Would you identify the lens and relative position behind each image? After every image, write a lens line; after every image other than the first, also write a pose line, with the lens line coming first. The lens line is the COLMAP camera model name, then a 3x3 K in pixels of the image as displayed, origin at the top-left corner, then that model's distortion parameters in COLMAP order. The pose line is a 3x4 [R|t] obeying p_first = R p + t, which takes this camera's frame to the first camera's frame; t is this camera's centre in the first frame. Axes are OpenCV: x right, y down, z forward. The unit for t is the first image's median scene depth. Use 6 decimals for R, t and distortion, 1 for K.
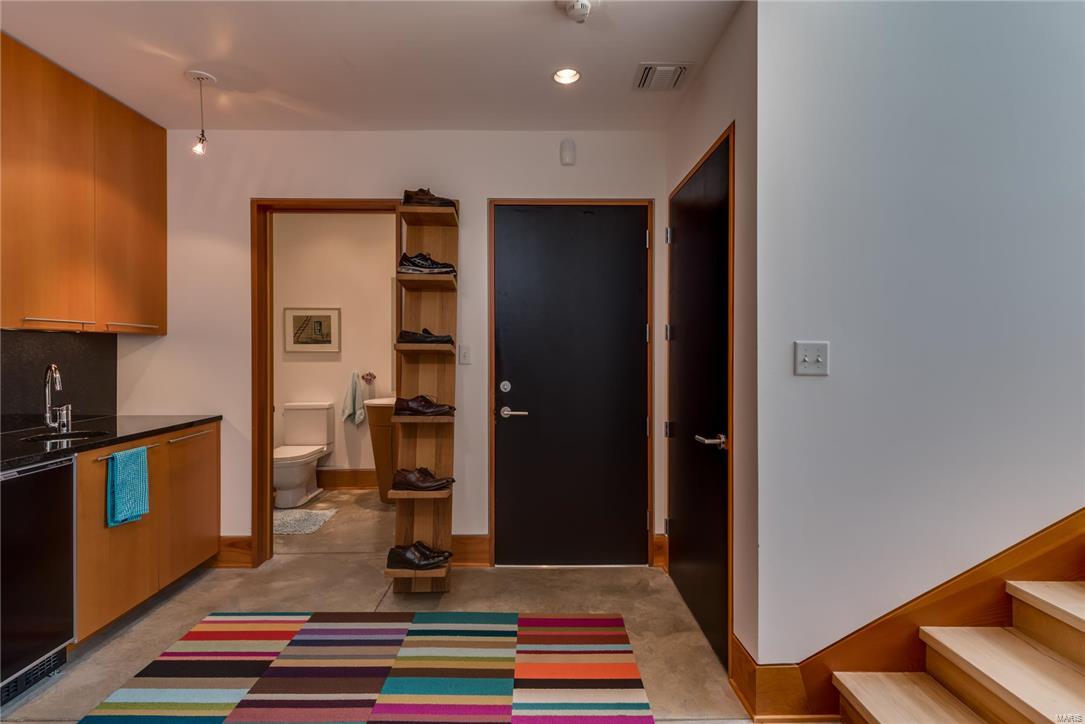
lens RADIAL K [[549.3, 0, 545.7], [0, 549.3, 355.0], [0, 0, 1]] dist [0.014186, -0.005937]
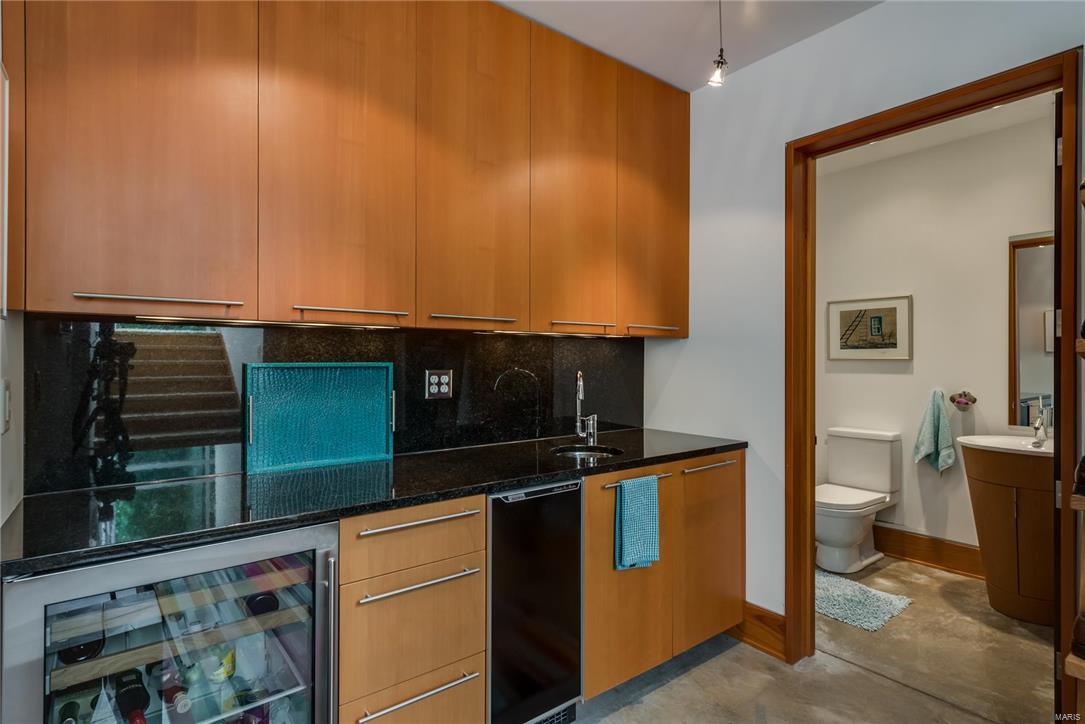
lens RADIAL K [[549.3, 0, 543.1], [0, 549.3, 356.5], [0, 0, 1]] dist [0.014186, -0.005937]
pose [[0.613380, -0.003269, -0.789781, -0.159737], [-0.008900, 0.999899, -0.011051, 0.002782], [0.789737, 0.013808, 0.613290, 0.310378]]
